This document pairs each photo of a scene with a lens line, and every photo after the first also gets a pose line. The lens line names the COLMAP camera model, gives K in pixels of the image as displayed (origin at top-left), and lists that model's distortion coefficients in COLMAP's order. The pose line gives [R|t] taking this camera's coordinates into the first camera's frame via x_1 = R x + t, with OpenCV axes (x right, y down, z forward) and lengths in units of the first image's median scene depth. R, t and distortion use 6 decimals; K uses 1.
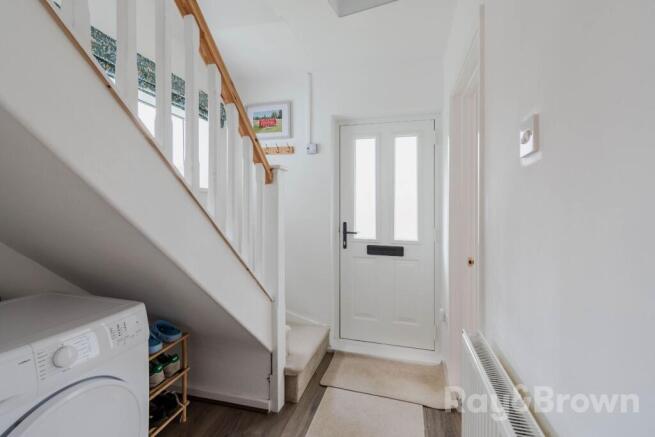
lens RADIAL K [[293.0, 0, 322.5], [0, 293.0, 215.2], [0, 0, 1]] dist [0.000765, -0.001947]
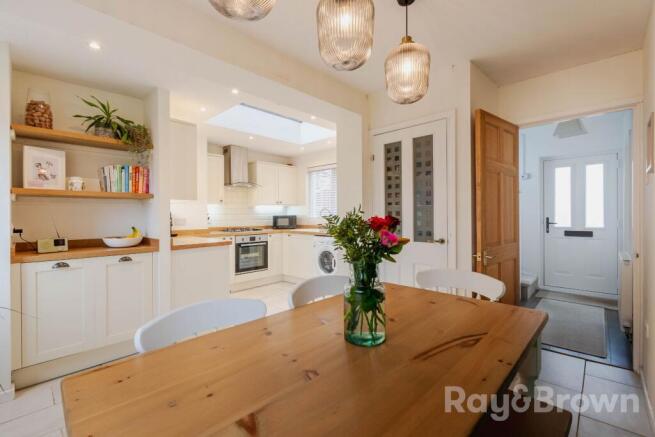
lens RADIAL K [[293.0, 0, 314.6], [0, 293.0, 220.2], [0, 0, 1]] dist [0.000765, -0.001947]
pose [[0.876898, -0.008093, -0.480609, -0.302653], [0.015253, 0.999823, 0.010994, 0.001380], [0.480435, -0.016972, 0.876866, -1.187585]]
